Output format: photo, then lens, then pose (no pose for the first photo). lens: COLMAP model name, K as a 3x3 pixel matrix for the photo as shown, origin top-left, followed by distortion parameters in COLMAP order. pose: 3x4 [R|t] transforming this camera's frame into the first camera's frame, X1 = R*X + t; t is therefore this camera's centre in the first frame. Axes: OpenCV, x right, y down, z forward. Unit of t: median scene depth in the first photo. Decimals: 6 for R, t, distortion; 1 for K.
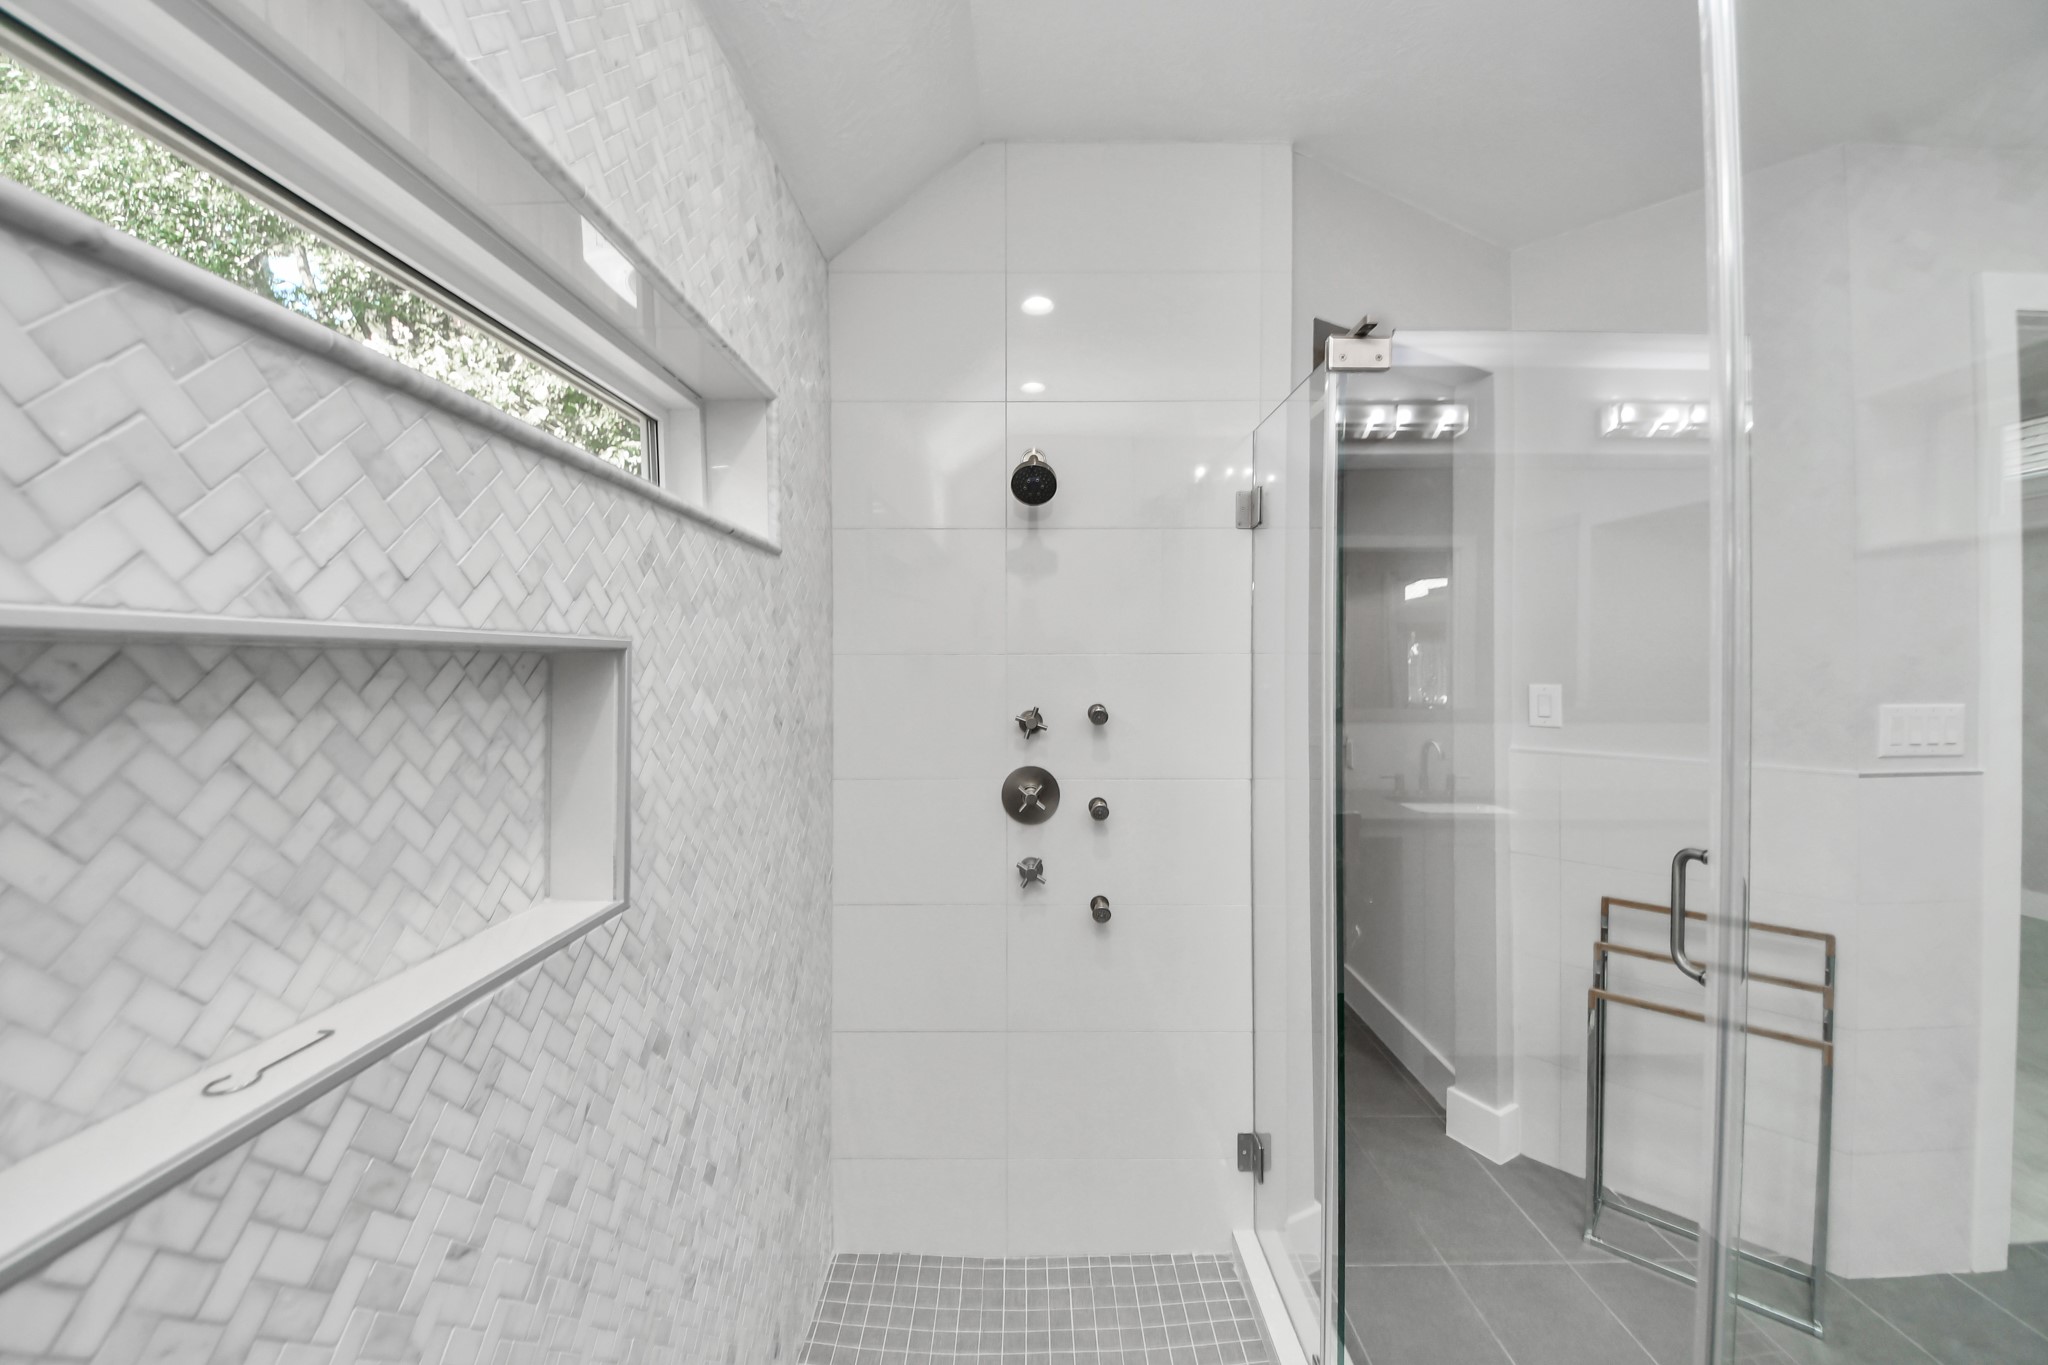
lens RADIAL K [[737.7, 0, 1033.0], [0, 737.7, 646.4], [0, 0, 1]] dist [0.000345, -0.007606]
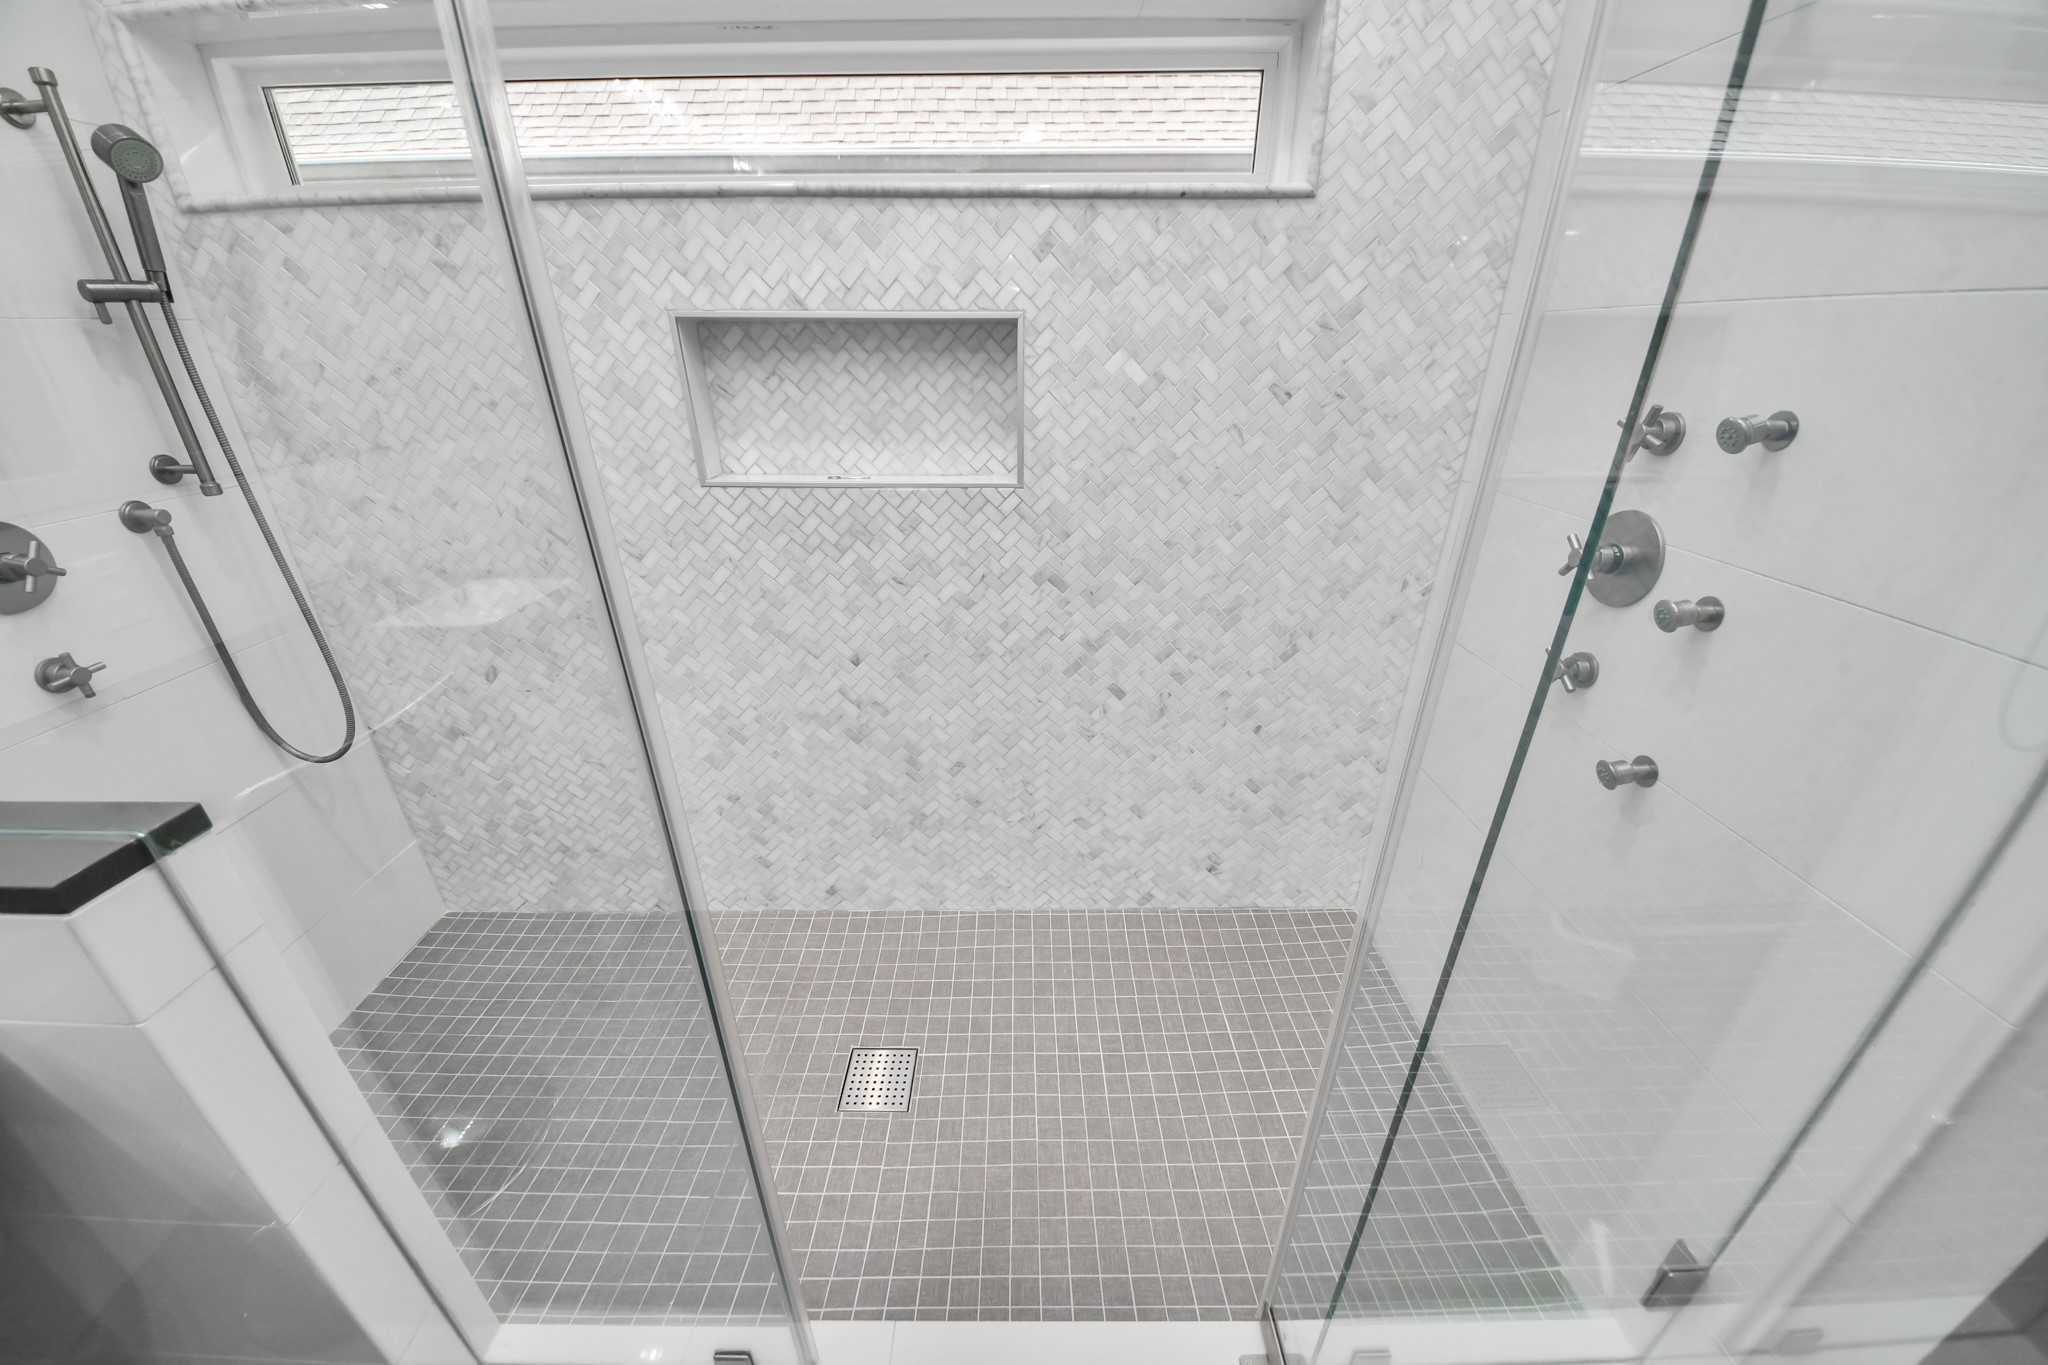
lens RADIAL K [[726.0, 0, 1020.6], [0, 726.0, 698.4], [0, 0, 1]] dist [0.027995, -0.018555]
pose [[0.004186, 0.431340, -0.902180, 1.626549], [0.020612, 0.901959, 0.431330, 0.083051], [0.999779, -0.020402, -0.005115, 1.332174]]
